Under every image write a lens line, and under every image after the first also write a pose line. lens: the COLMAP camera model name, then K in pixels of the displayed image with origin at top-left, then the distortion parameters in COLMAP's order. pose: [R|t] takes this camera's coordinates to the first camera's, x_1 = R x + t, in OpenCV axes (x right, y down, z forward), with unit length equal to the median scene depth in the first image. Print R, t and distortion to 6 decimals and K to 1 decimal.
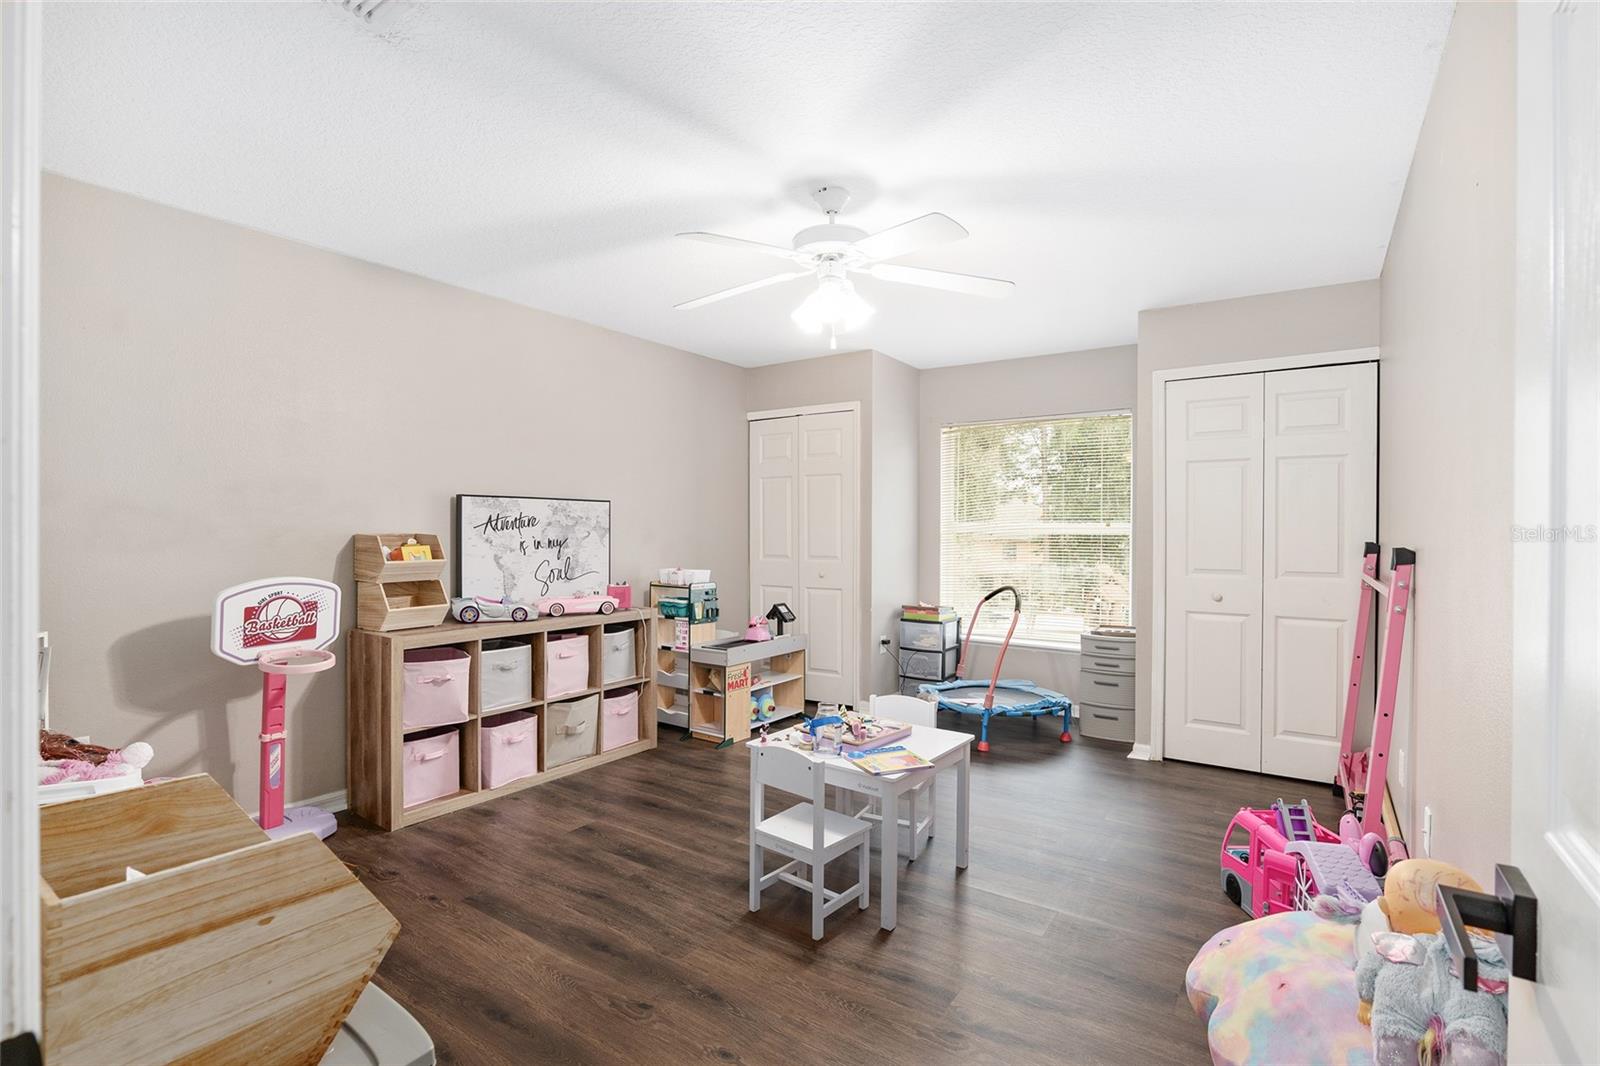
lens RADIAL K [[749.0, 0, 798.2], [0, 749.0, 528.5], [0, 0, 1]] dist [-0.020074, -0.000163]
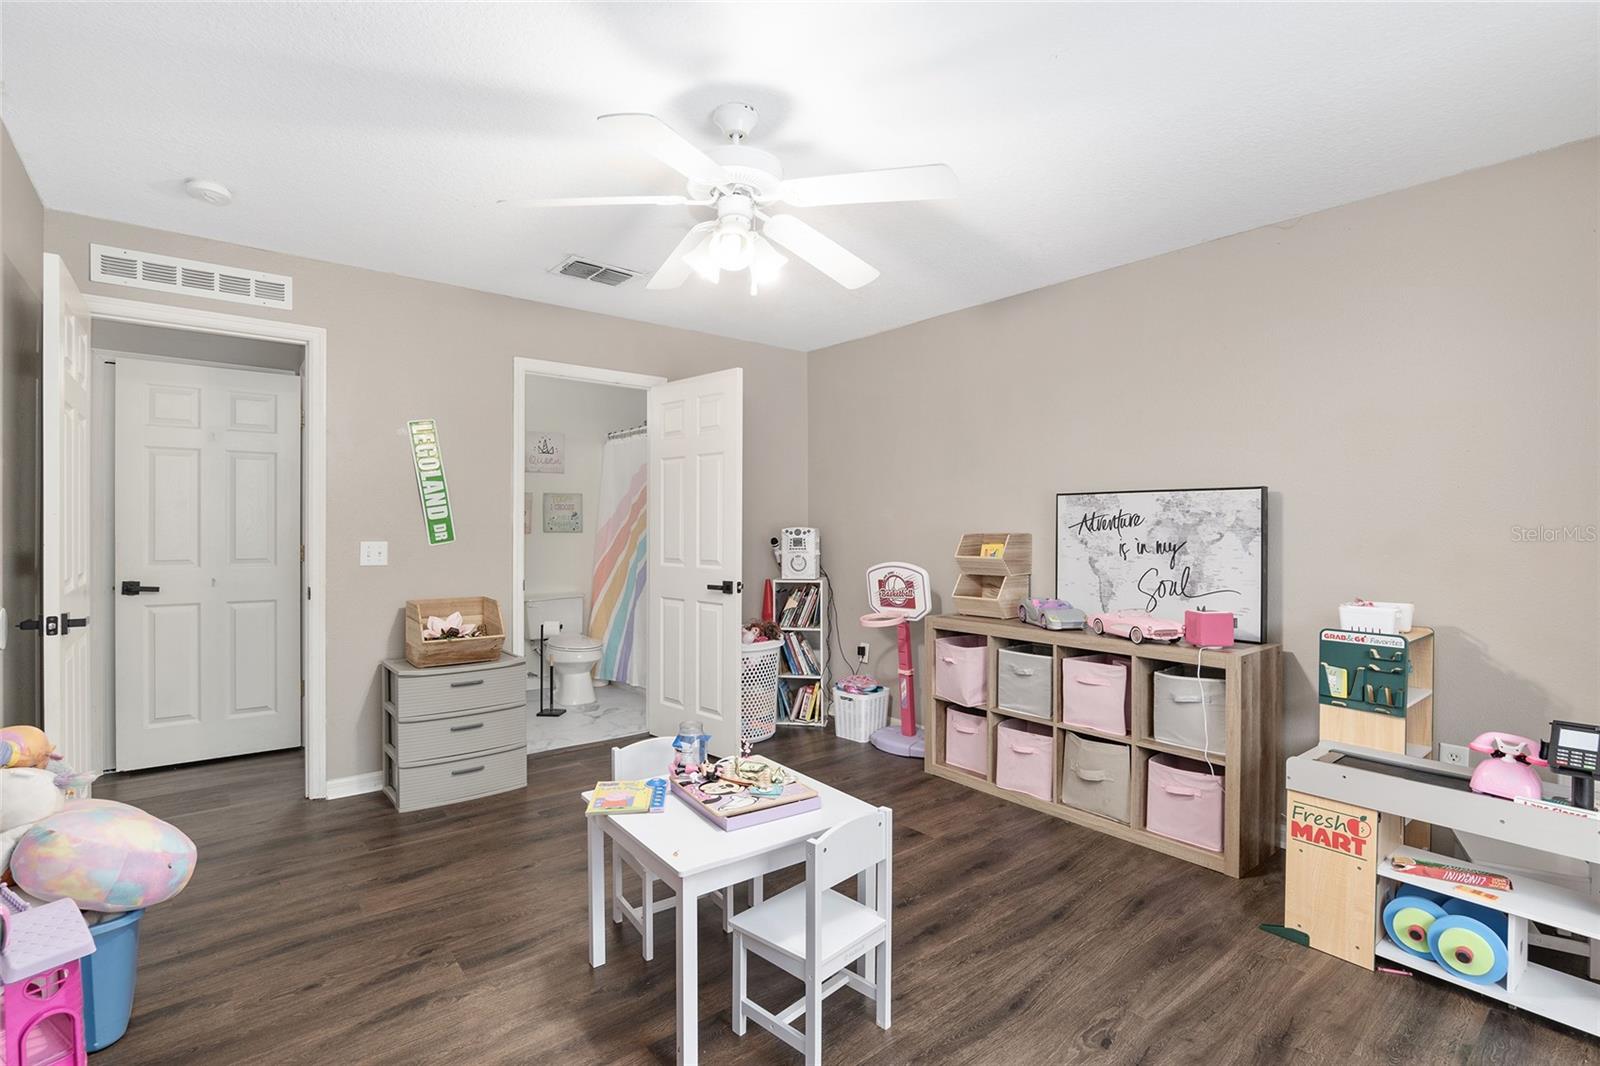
lens RADIAL K [[749.0, 0, 799.7], [0, 749.0, 532.8], [0, 0, 1]] dist [-0.020074, -0.000163]
pose [[-0.287609, -0.001483, -0.957747, 0.557722], [-0.005746, 0.999983, 0.000177, 0.007012], [0.957731, 0.005554, -0.287613, 0.908549]]
